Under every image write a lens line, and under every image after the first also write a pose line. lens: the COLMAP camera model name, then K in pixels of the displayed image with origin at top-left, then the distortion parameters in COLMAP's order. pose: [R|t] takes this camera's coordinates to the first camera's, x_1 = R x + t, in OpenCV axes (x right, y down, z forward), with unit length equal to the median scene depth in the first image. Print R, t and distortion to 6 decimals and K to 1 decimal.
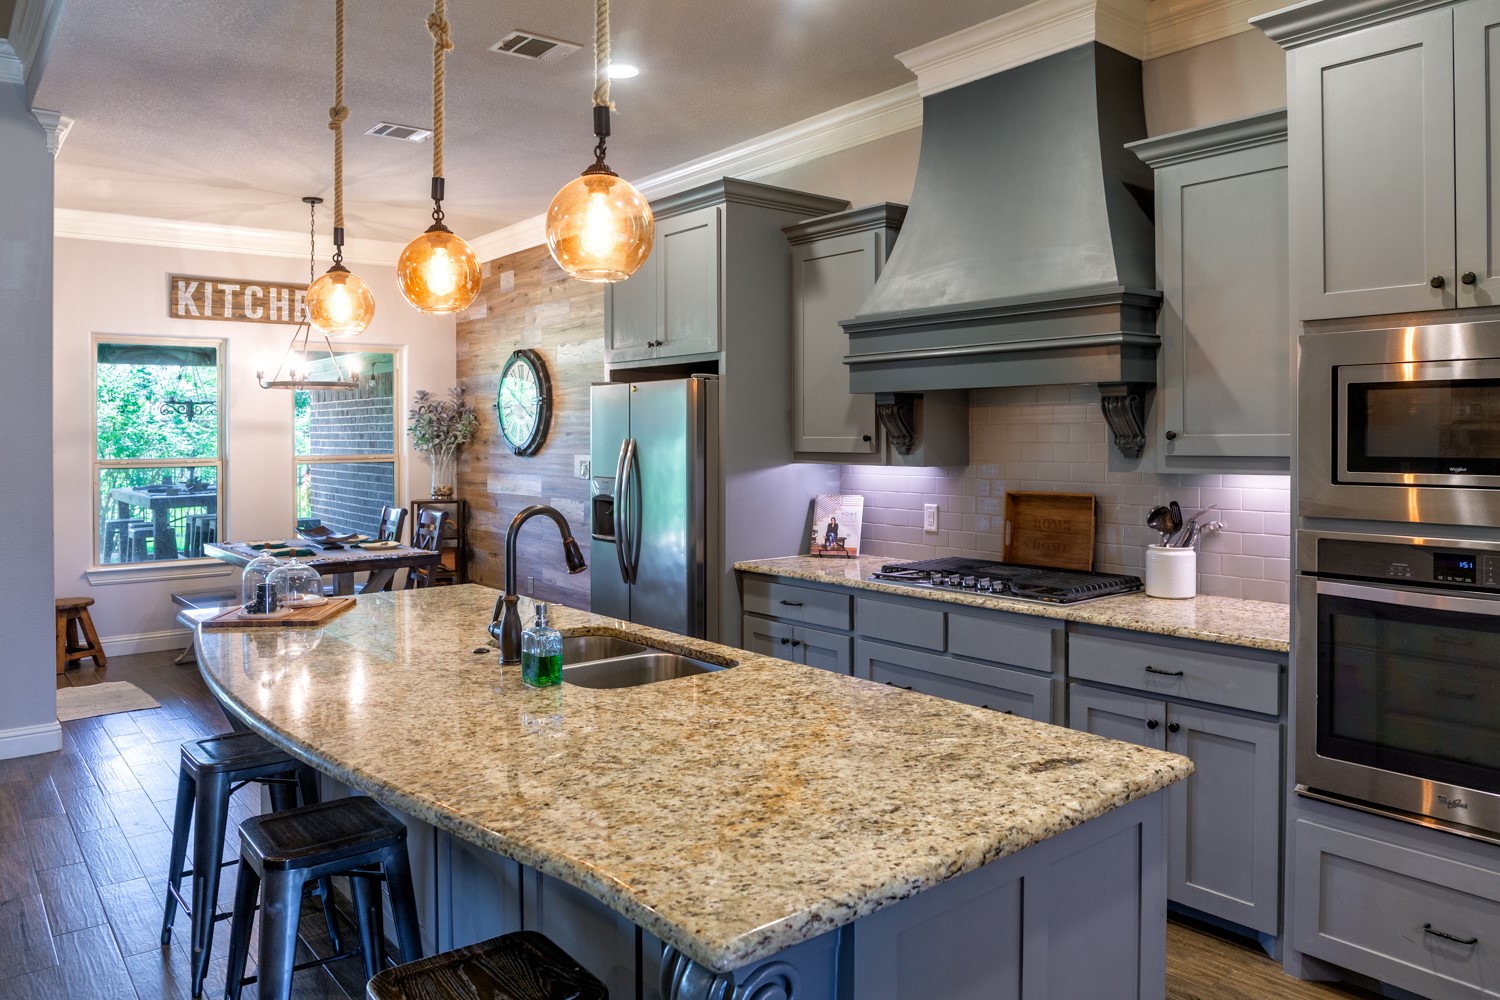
lens RADIAL K [[1057.6, 0, 744.5], [0, 1057.6, 444.7], [0, 0, 1]] dist [-0.047013, 0.005985]
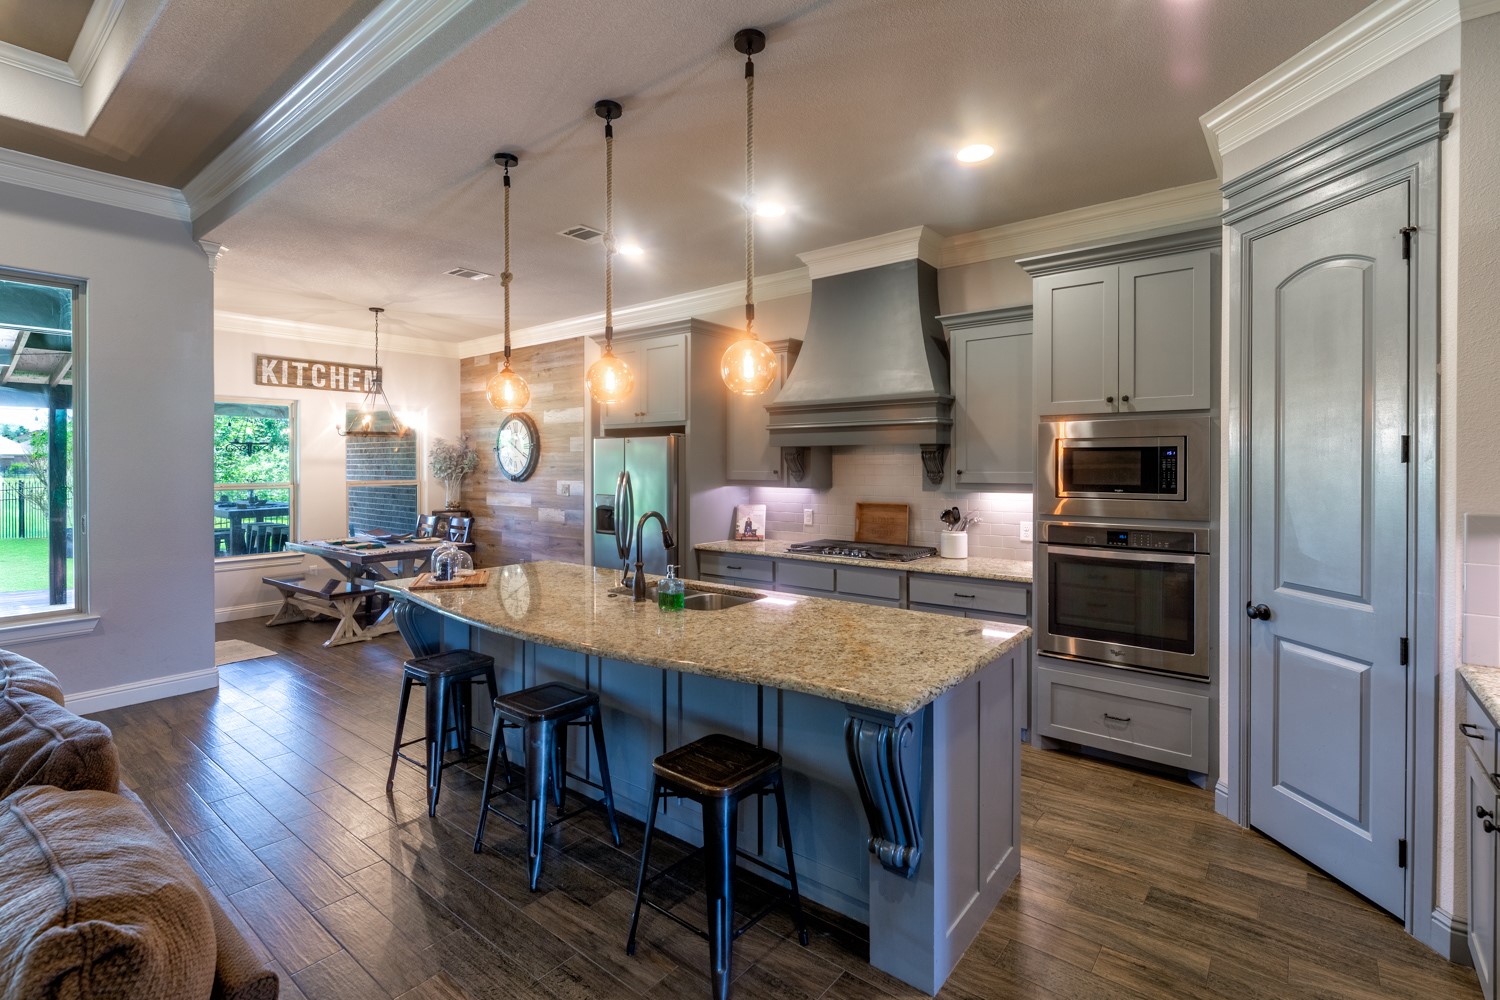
lens RADIAL K [[695.5, 0, 726.0], [0, 695.5, 471.6], [0, 0, 1]] dist [-0.000090, -0.000316]
pose [[0.979133, 0.002105, 0.203211, -0.187350], [-0.002067, 0.999998, -0.000402, -0.005991], [-0.203212, -0.000026, 0.979135, -0.103980]]
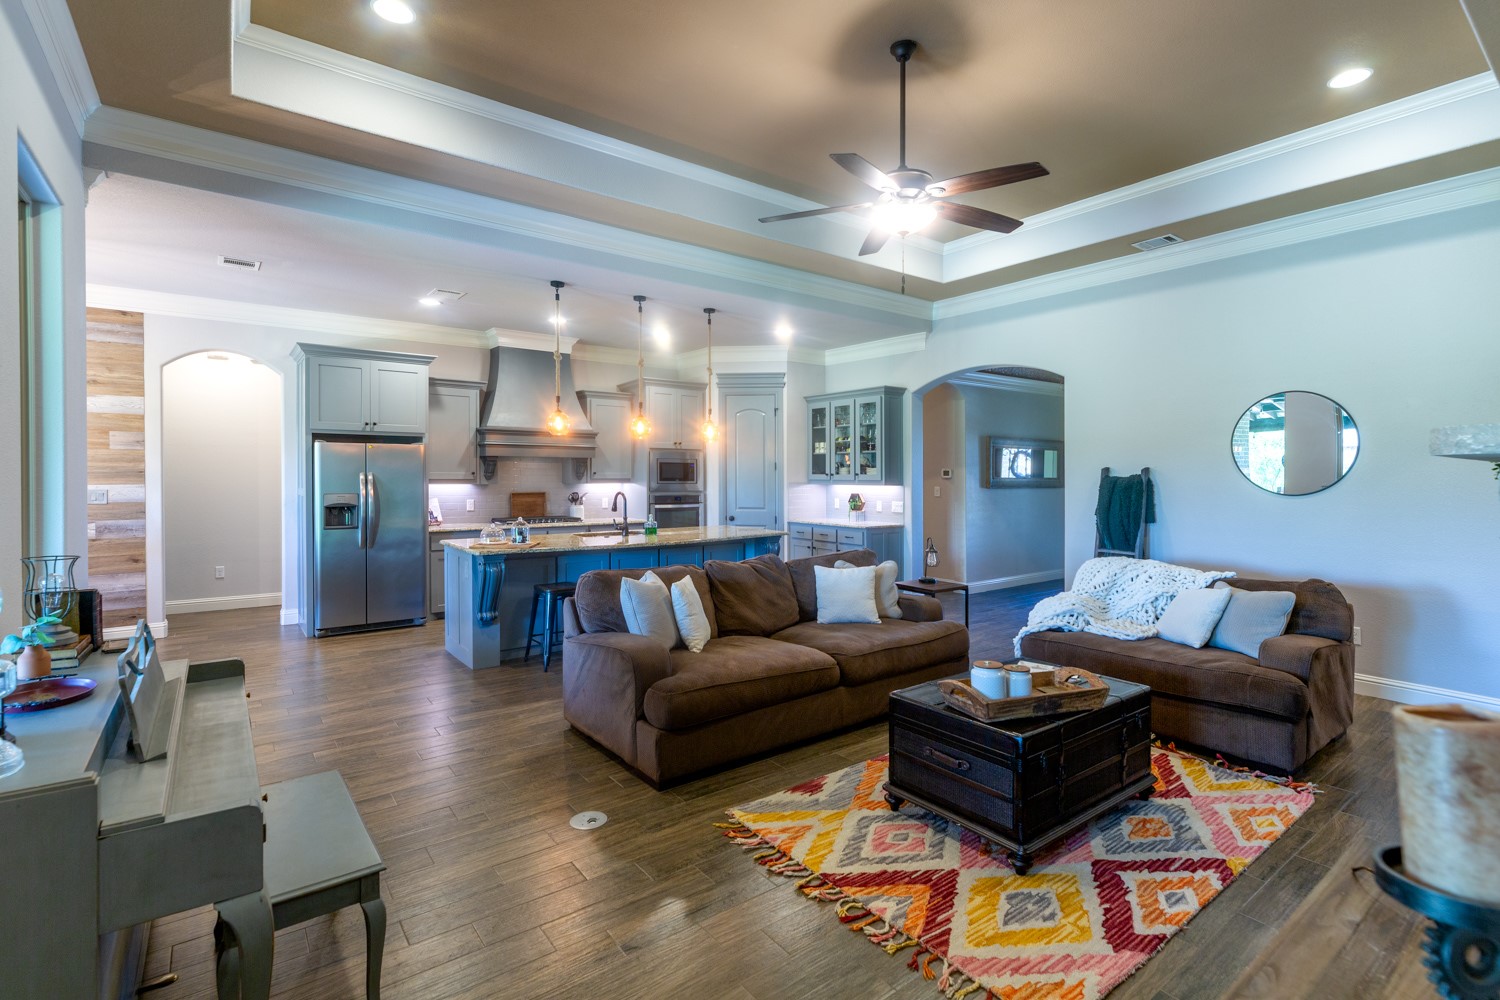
lens RADIAL K [[696.1, 0, 769.0], [0, 696.1, 522.8], [0, 0, 1]] dist [-0.002899, -0.000211]
pose [[0.010621, -0.066151, 0.997753, -1.438177], [0.004476, 0.997803, 0.066107, 0.004452], [-0.999934, 0.003763, 0.010893, 0.263499]]
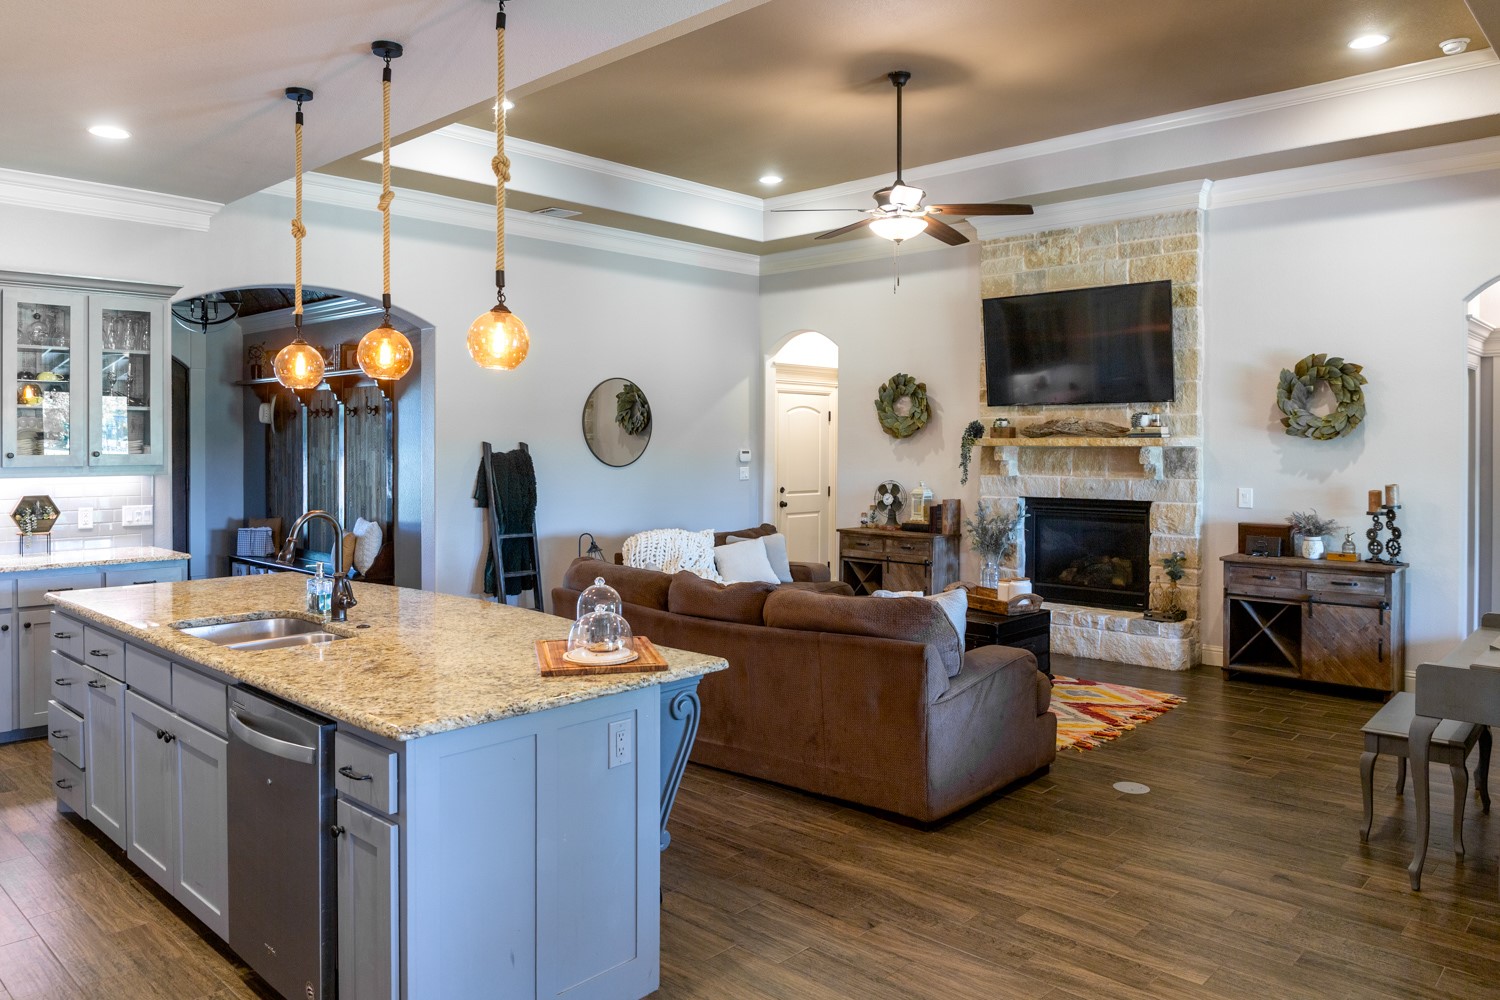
lens RADIAL K [[1061.1, 0, 744.2], [0, 1061.1, 431.4], [0, 0, 1]] dist [-0.004310, -0.006881]
pose [[-0.988822, 0.002022, -0.149089, -0.291983], [0.002277, 0.999996, -0.001534, -0.022861], [0.149086, -0.001856, -0.988823, 1.396562]]
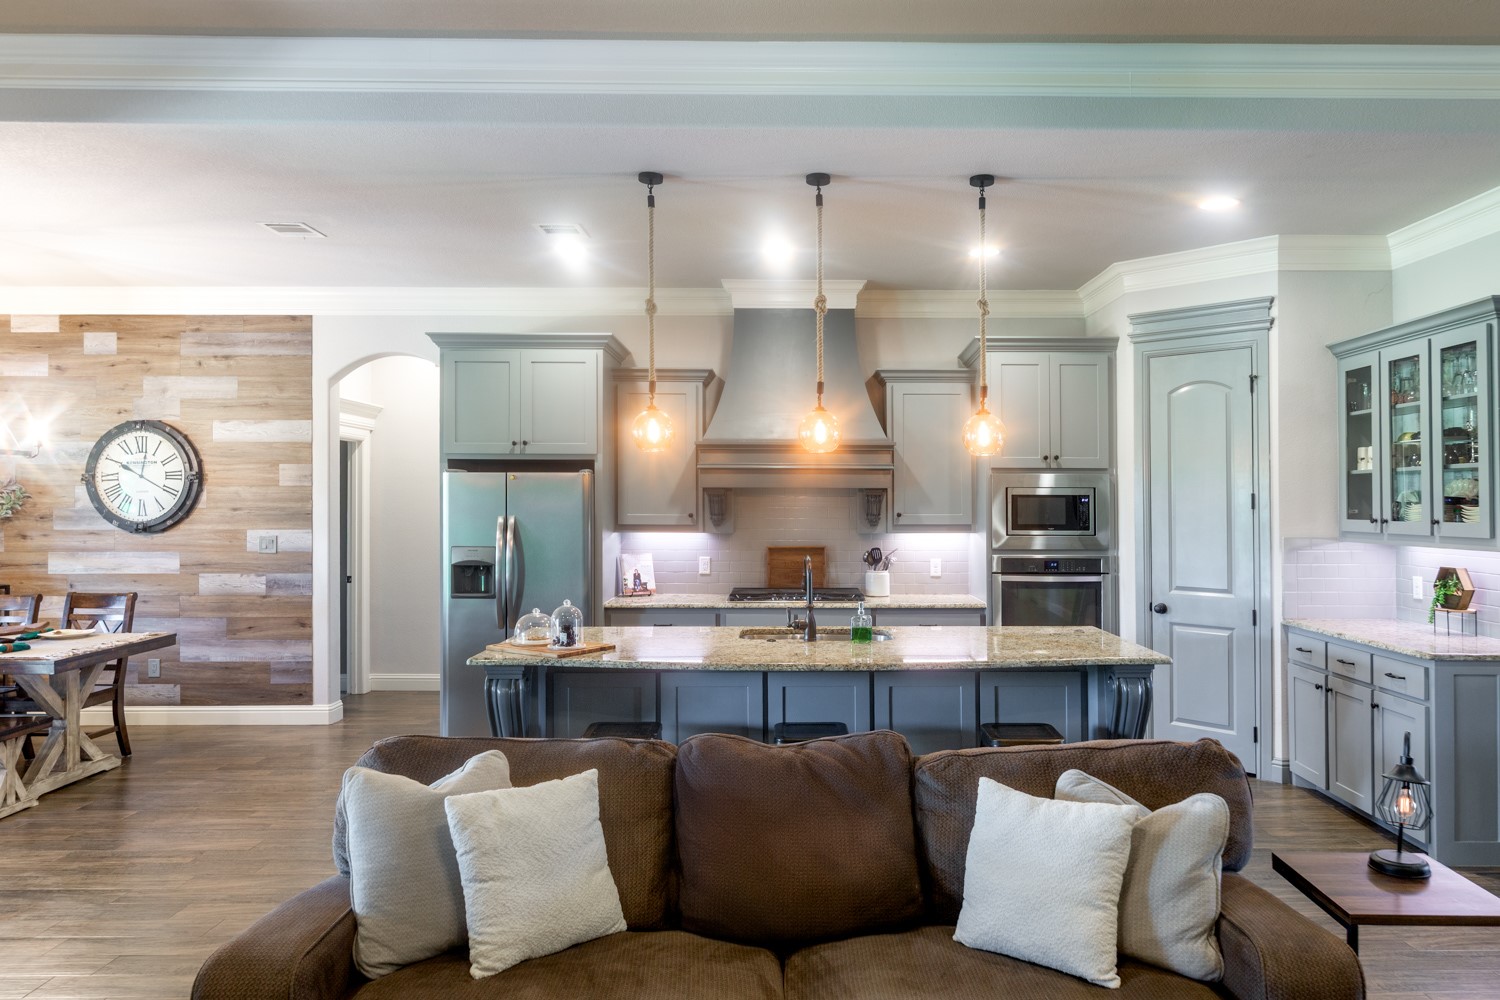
lens RADIAL K [[1037.2, 0, 817.8], [0, 1037.2, 499.7], [0, 0, 1]] dist [0.001936, -0.001291]
pose [[0.616112, 0.006588, 0.787631, -0.917261], [0.001754, 0.999951, -0.009736, -0.013442], [-0.787656, 0.007380, 0.616071, -0.086261]]
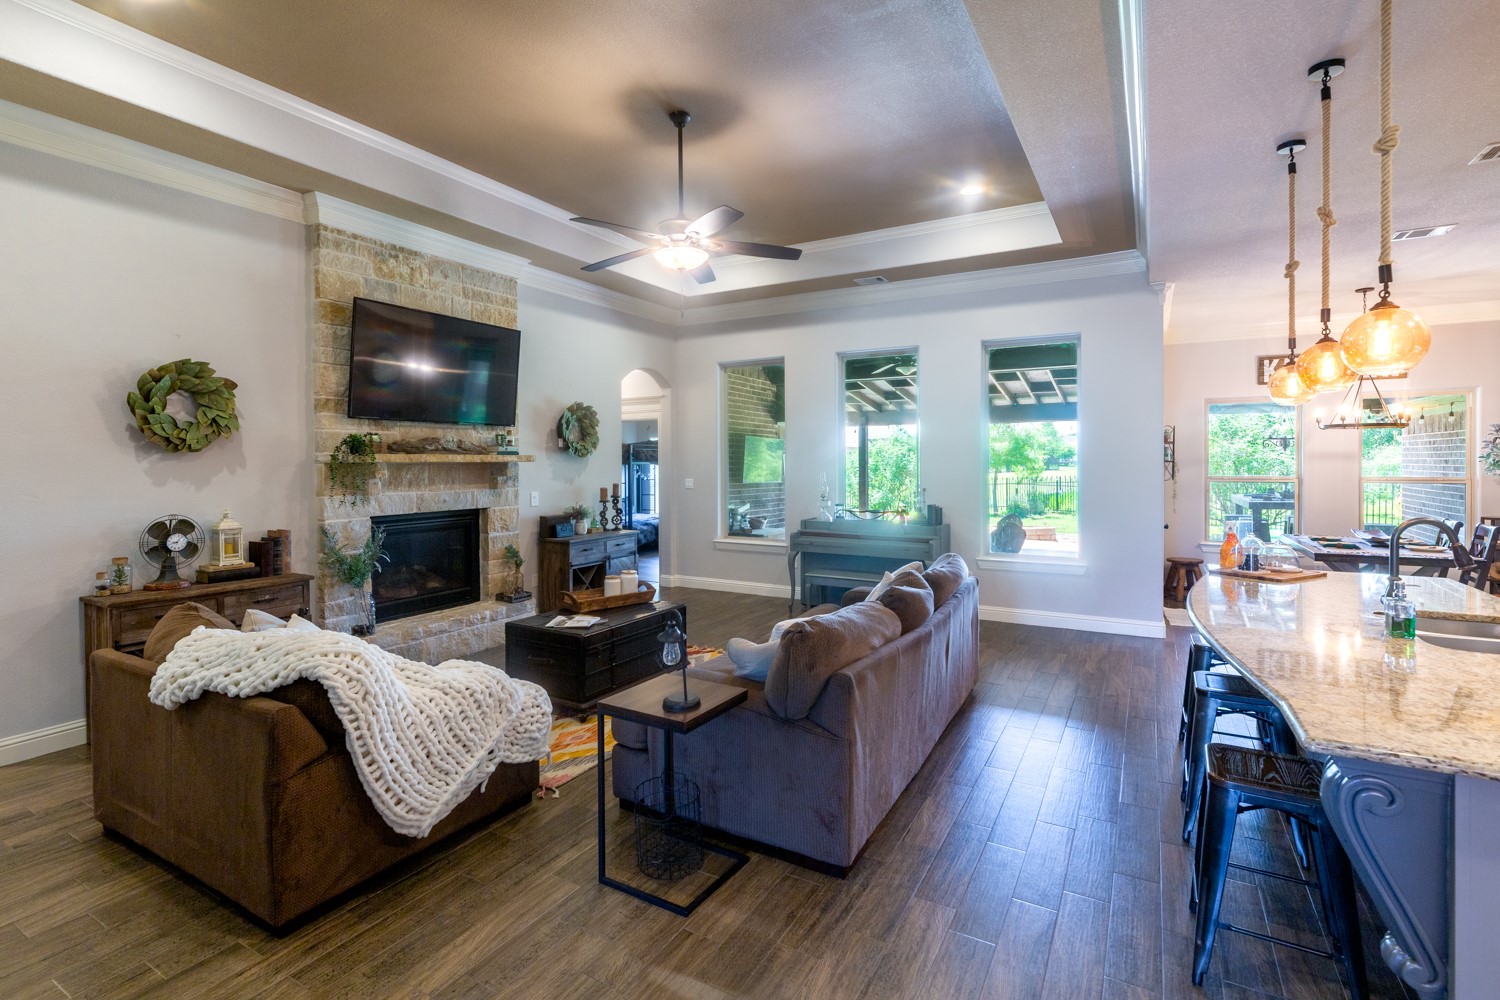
lens RADIAL K [[690.0, 0, 747.3], [0, 690.0, 459.4], [0, 0, 1]] dist [0.014500, 0.000041]
pose [[0.364056, 0.001039, -0.931376, 0.212044], [-0.007132, 0.999973, -0.001673, -0.007988], [0.931350, 0.007252, 0.364054, -0.119379]]
